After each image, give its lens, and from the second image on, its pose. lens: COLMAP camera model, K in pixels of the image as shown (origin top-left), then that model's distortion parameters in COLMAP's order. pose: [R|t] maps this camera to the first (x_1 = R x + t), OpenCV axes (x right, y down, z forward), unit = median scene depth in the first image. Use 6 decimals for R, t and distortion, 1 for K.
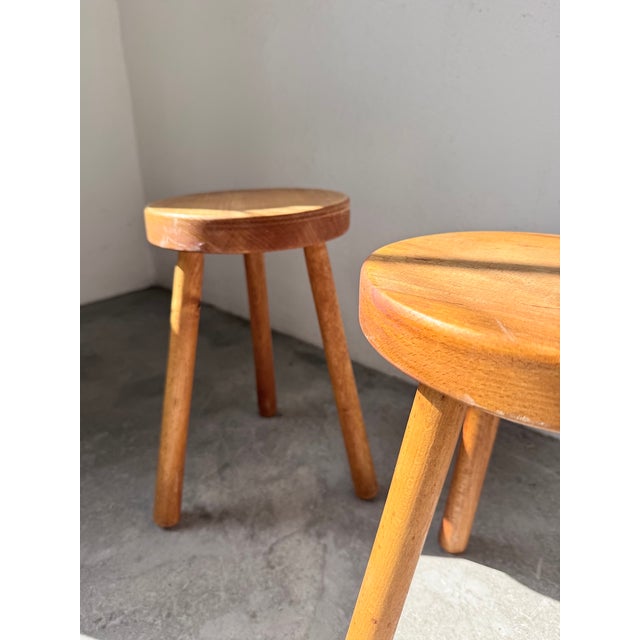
lens RADIAL K [[466.4, 0, 315.5], [0, 466.4, 319.7], [0, 0, 1]] dist [-0.024163, -0.007781]
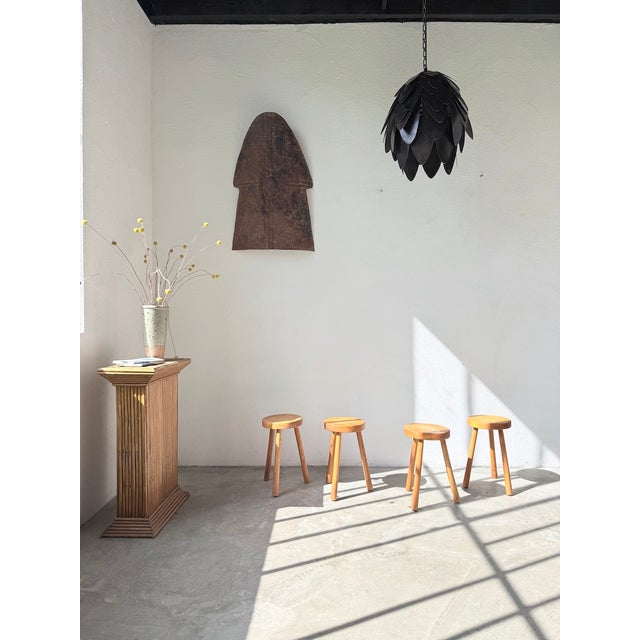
lens RADIAL K [[452.5, 0, 319.6], [0, 452.5, 316.9], [0, 0, 1]] dist [0.045572, -0.075152]
pose [[0.756327, 0.011999, 0.654084, -3.135756], [0.248356, 0.919714, -0.304049, 0.330834], [-0.605218, 0.392406, 0.692624, -3.156102]]
